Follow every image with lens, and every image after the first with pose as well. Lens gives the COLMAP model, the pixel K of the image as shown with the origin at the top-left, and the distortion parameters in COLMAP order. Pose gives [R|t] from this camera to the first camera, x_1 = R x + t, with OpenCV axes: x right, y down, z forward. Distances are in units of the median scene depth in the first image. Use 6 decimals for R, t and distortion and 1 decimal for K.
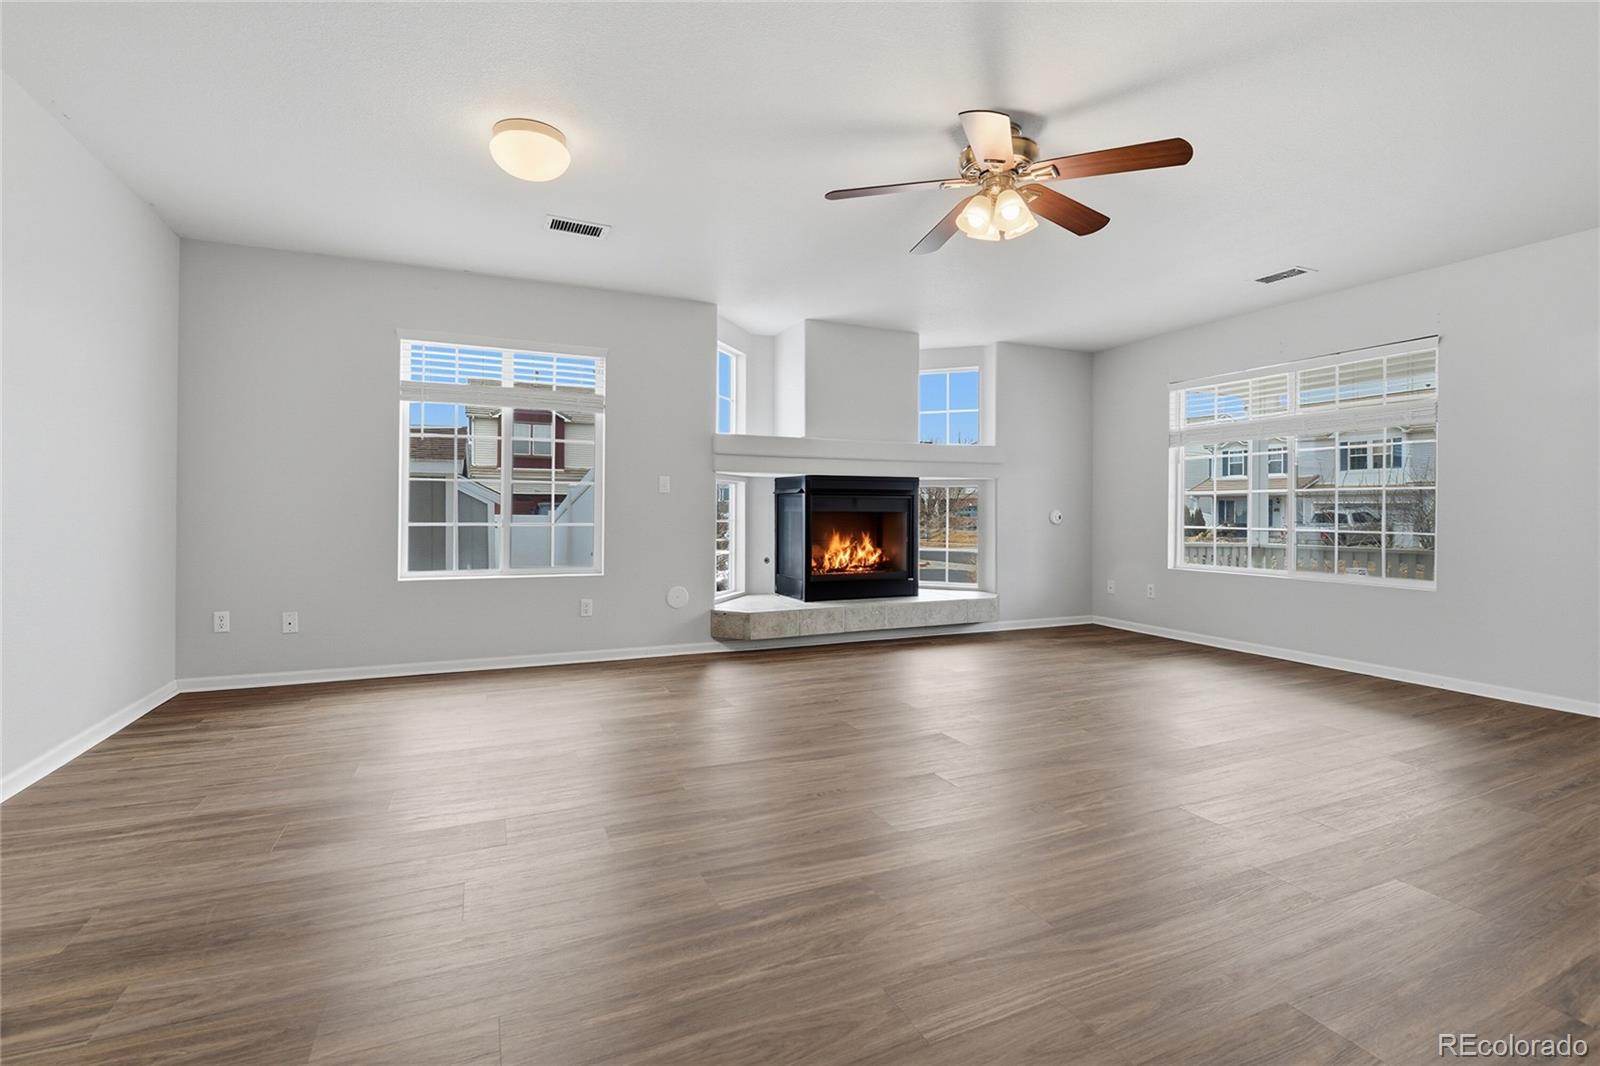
lens RADIAL K [[716.9, 0, 799.2], [0, 716.9, 538.1], [0, 0, 1]] dist [-0.014974, -0.003452]
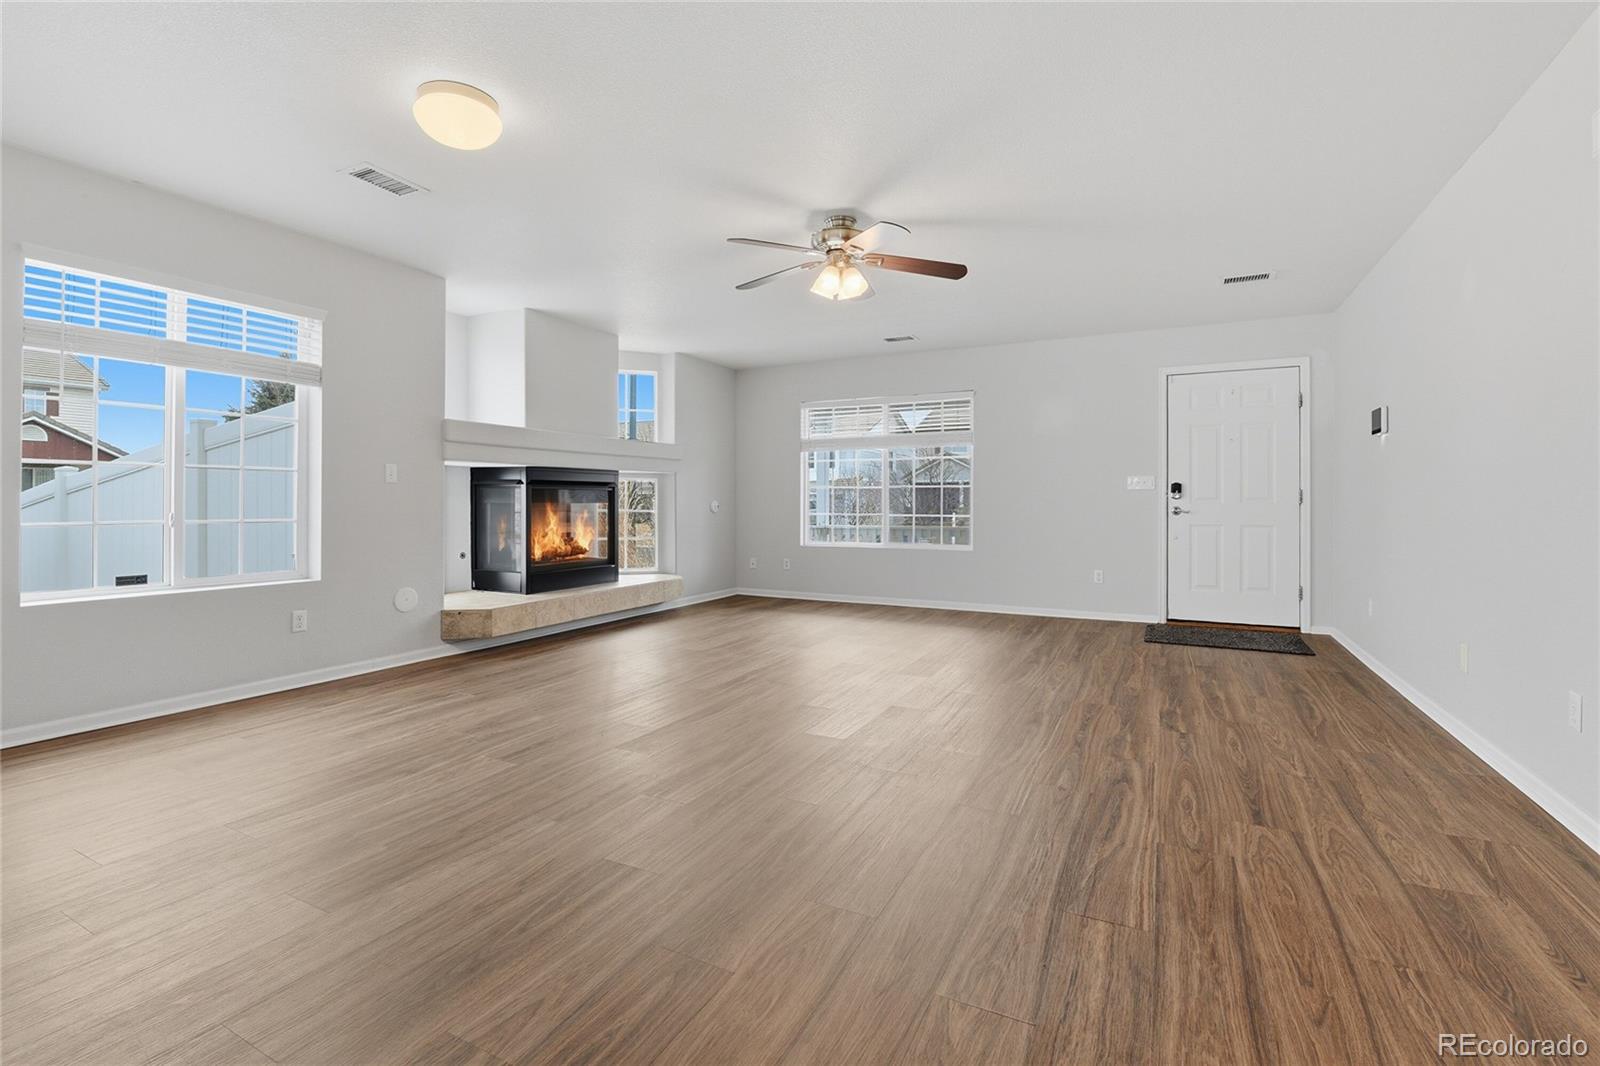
lens RADIAL K [[716.9, 0, 803.6], [0, 716.9, 528.2], [0, 0, 1]] dist [-0.014974, -0.003452]
pose [[0.774609, -0.026898, 0.631868, -0.321642], [0.026884, 0.999593, 0.009594, -0.001240], [-0.631868, 0.009556, 0.775017, -0.001053]]
